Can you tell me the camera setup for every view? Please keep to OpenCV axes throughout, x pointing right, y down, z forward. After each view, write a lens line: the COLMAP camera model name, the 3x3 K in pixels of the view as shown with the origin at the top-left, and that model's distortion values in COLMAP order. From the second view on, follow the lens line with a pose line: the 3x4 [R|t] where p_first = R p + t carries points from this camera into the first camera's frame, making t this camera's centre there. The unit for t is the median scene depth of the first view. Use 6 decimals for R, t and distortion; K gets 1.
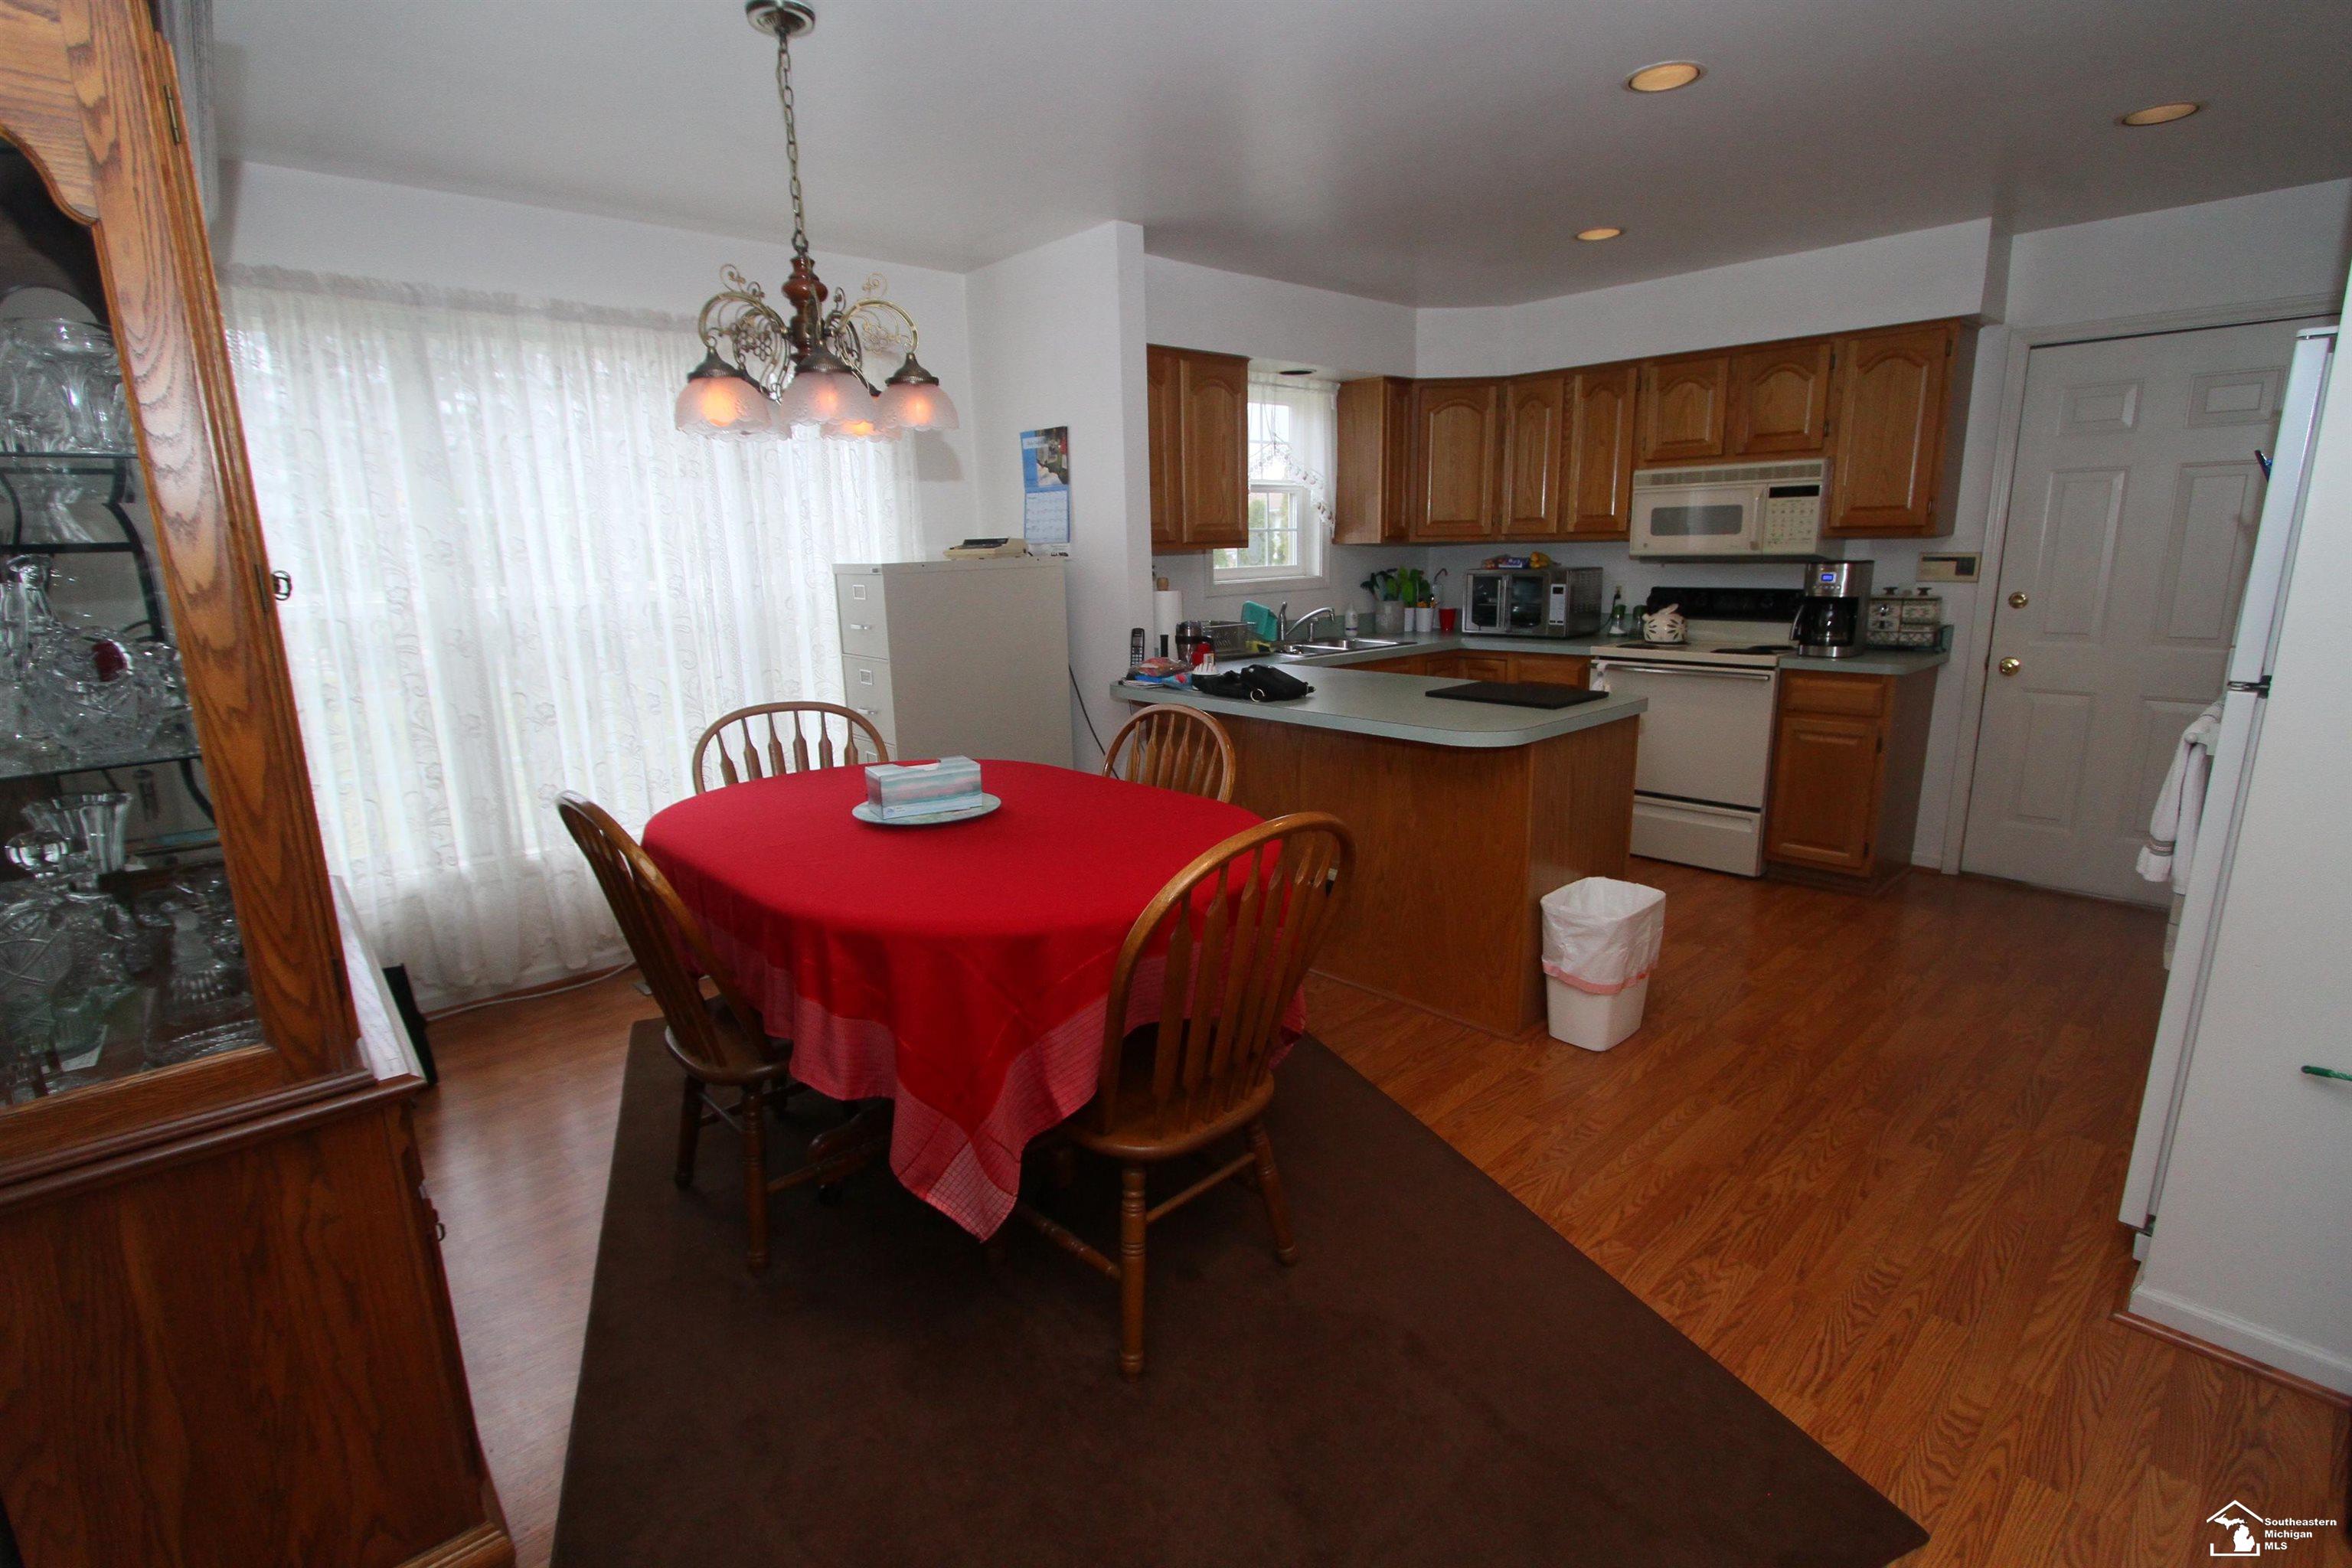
lens RADIAL K [[1074.3, 0, 1163.4], [0, 1074.3, 788.3], [0, 0, 1]] dist [-0.019731, 0.000341]
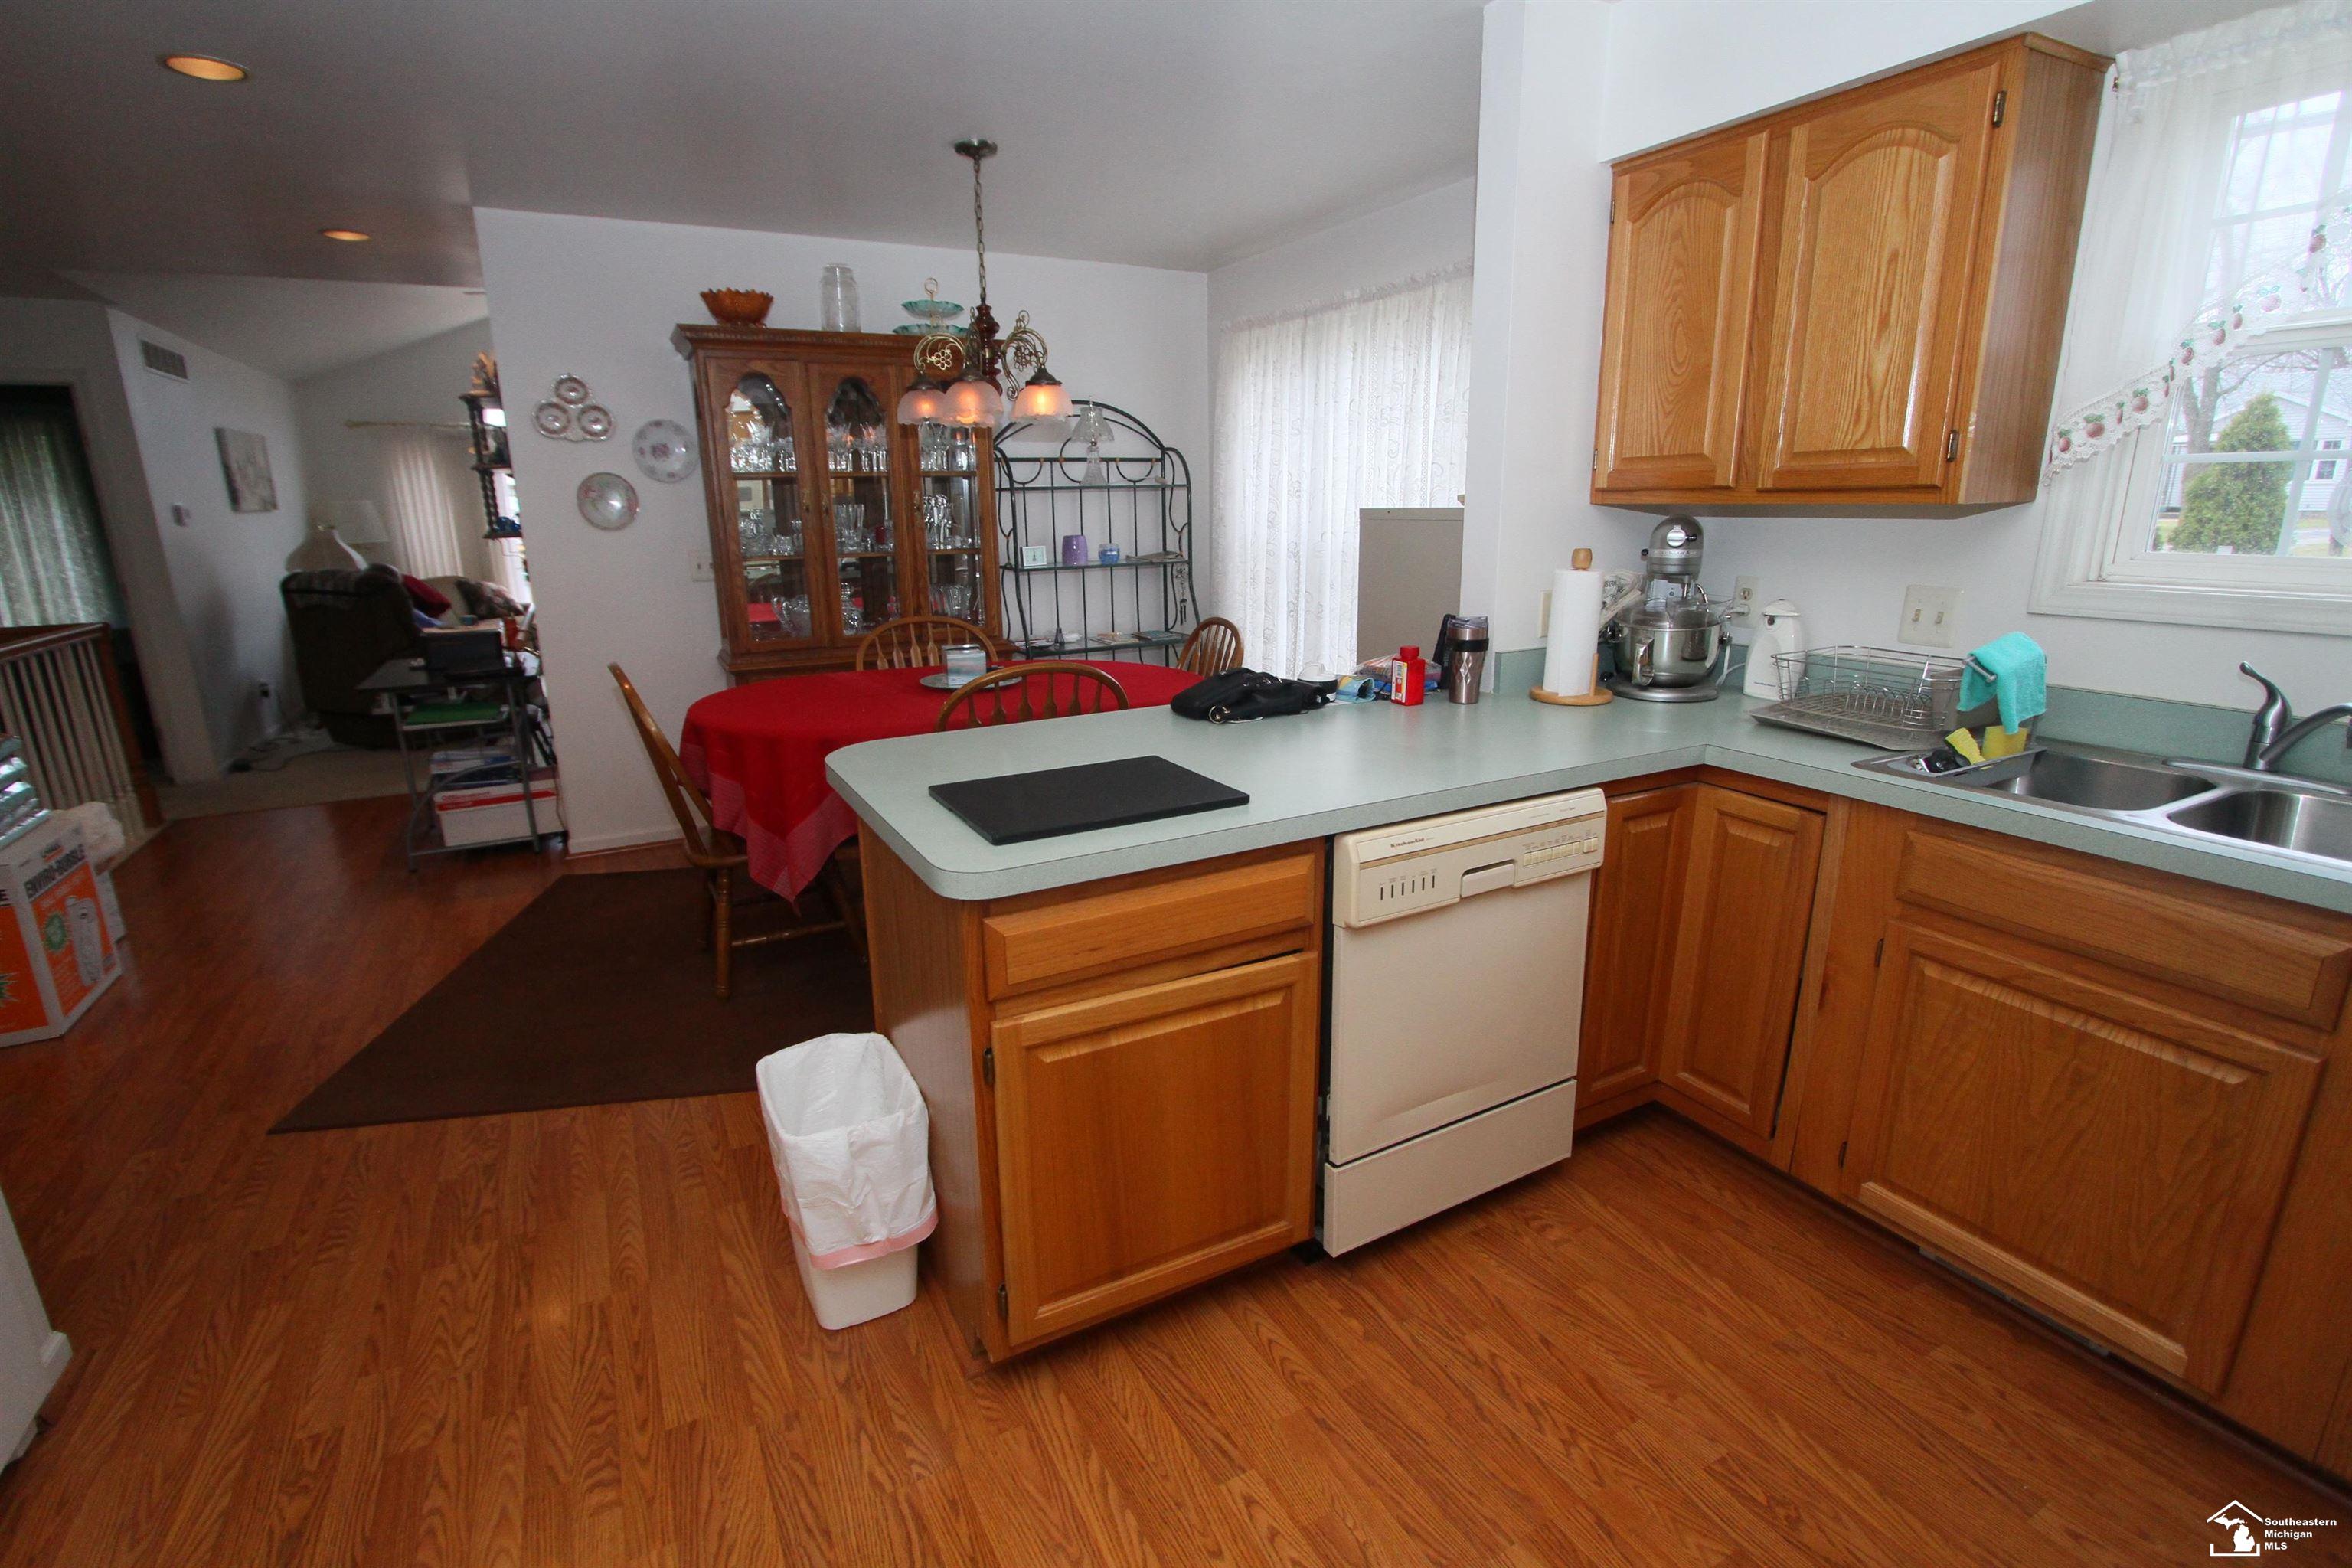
lens RADIAL K [[1074.3, 0, 1163.4], [0, 1074.3, 788.3], [0, 0, 1]] dist [-0.019731, 0.000341]
pose [[-0.228425, 0.276379, -0.933508, 0.626871], [-0.201271, 0.924738, 0.323033, -0.206770], [0.952529, 0.261677, -0.155606, 0.853274]]
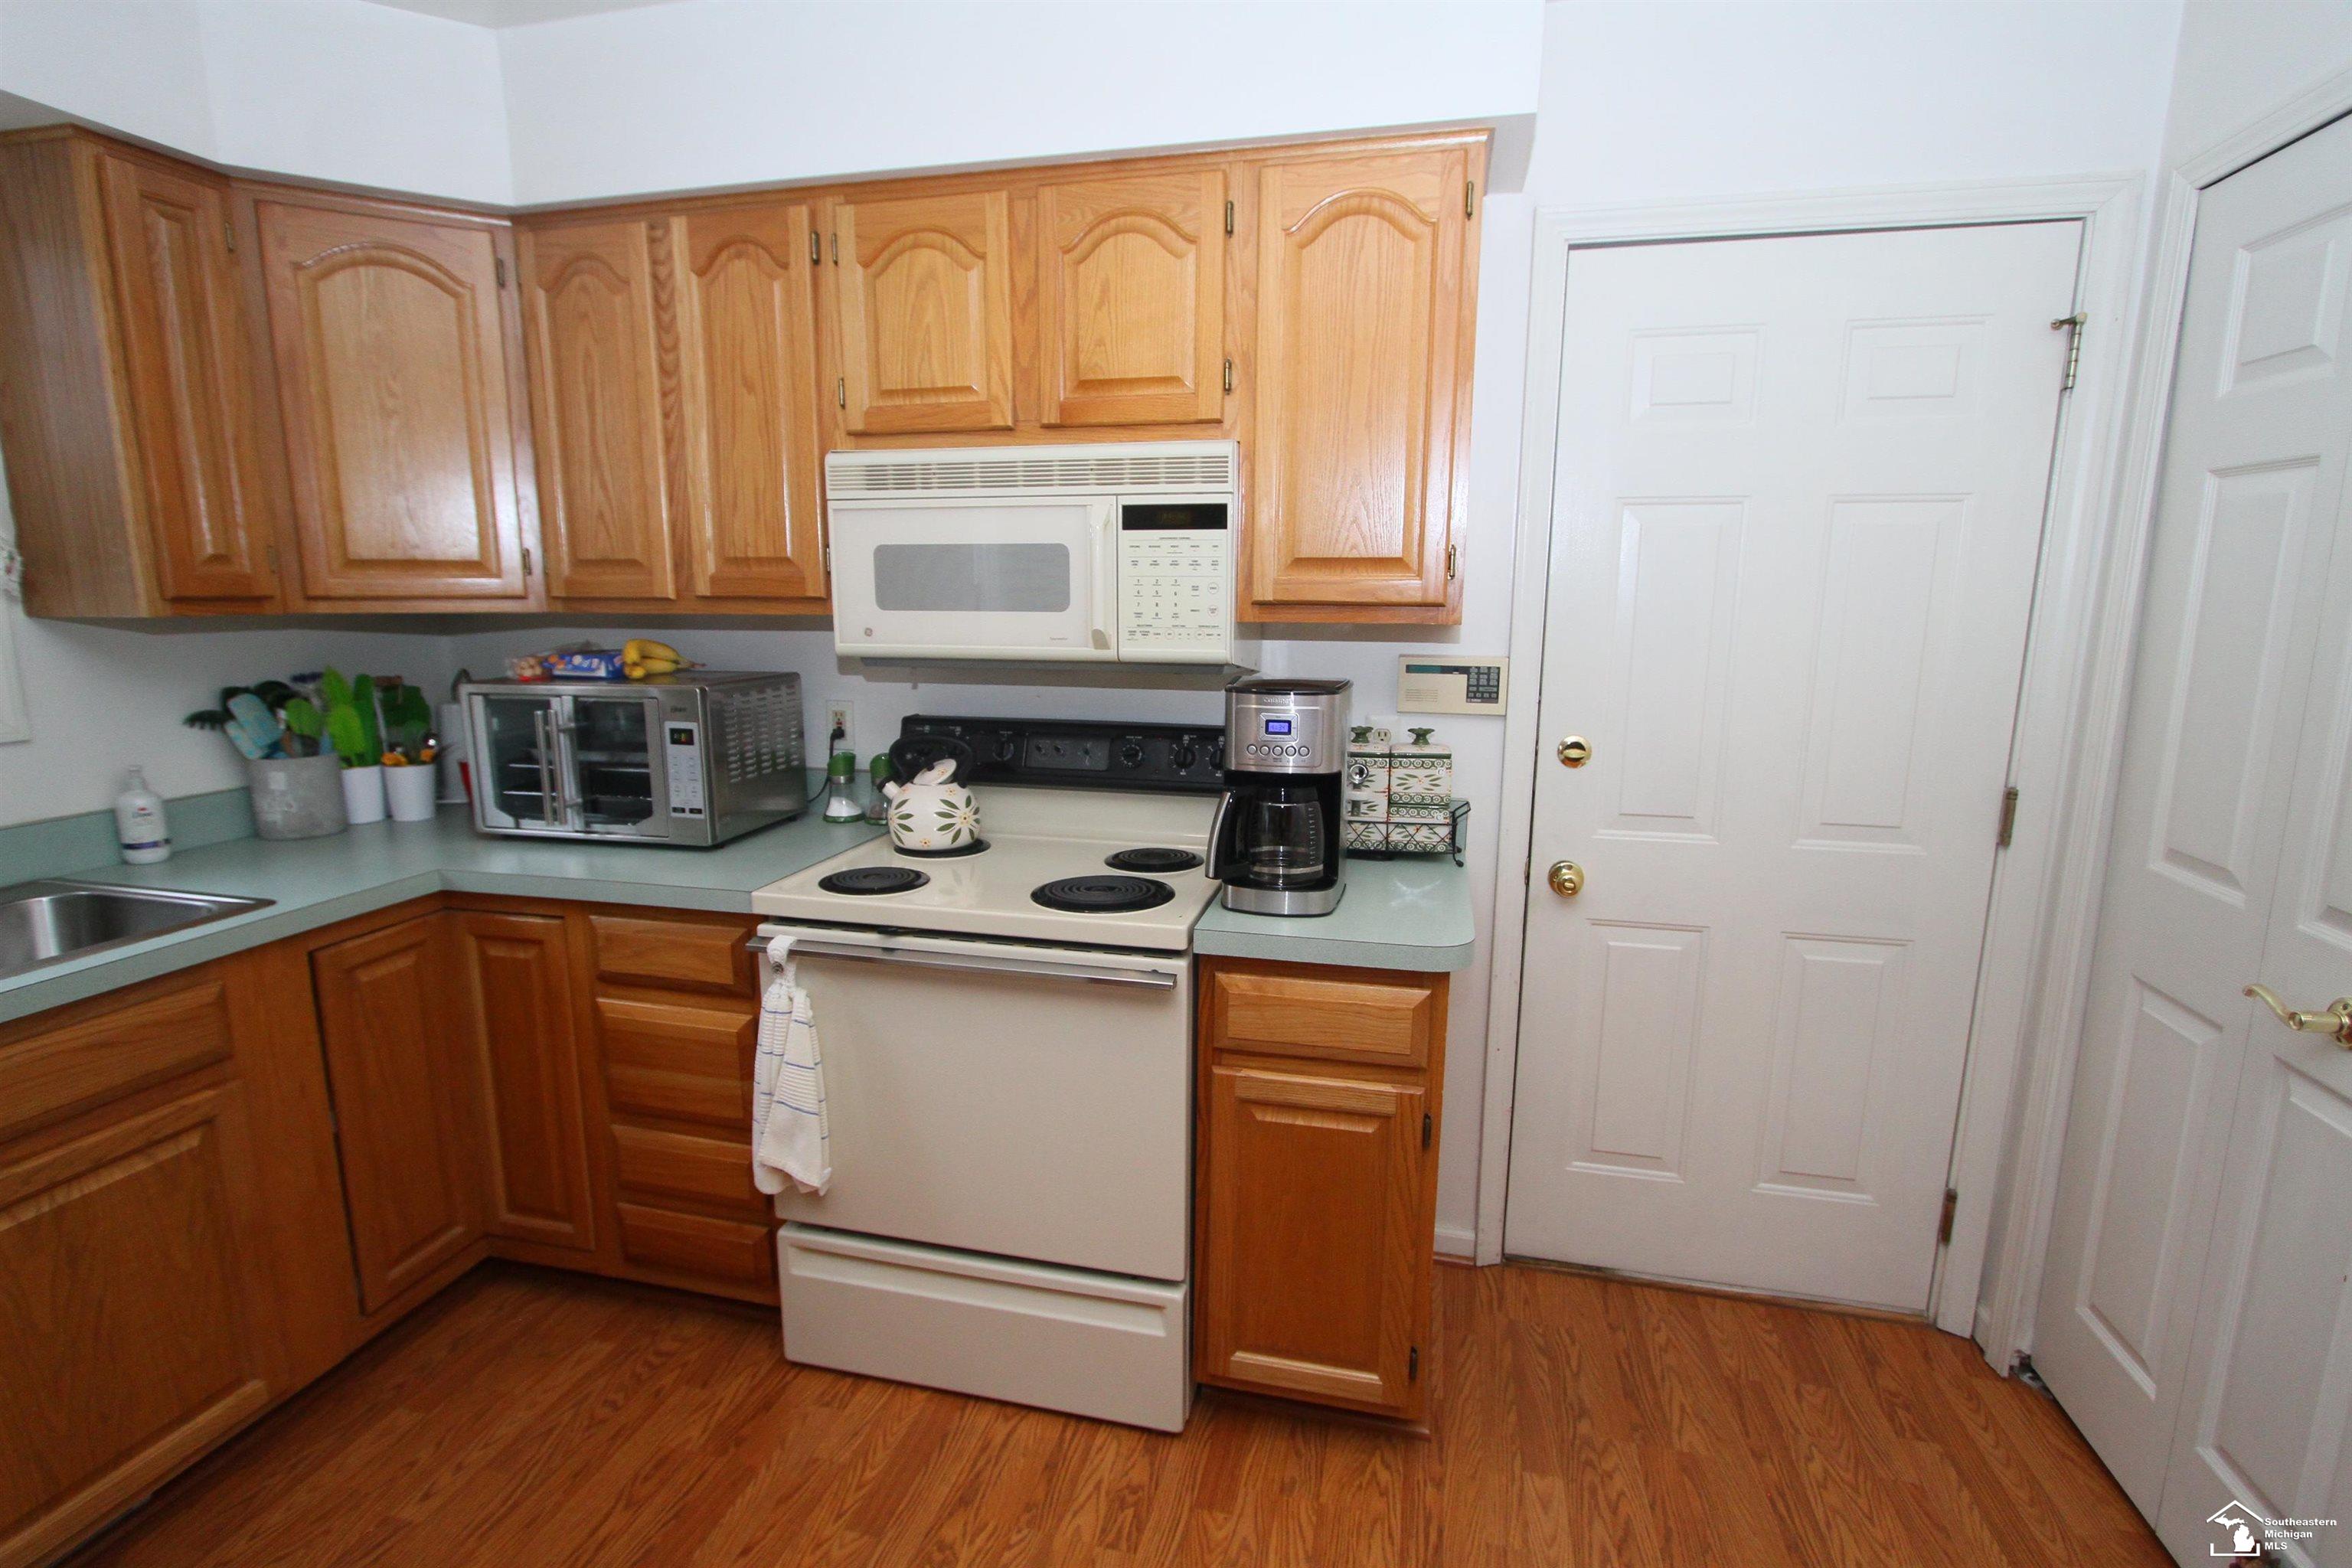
lens RADIAL K [[1074.3, 0, 1163.4], [0, 1074.3, 788.3], [0, 0, 1]] dist [-0.019731, 0.000341]
pose [[0.826439, -0.074498, 0.558075, 0.338106], [0.099734, 0.994903, -0.014882, -0.163285], [-0.554122, 0.067958, 0.829657, 0.649173]]
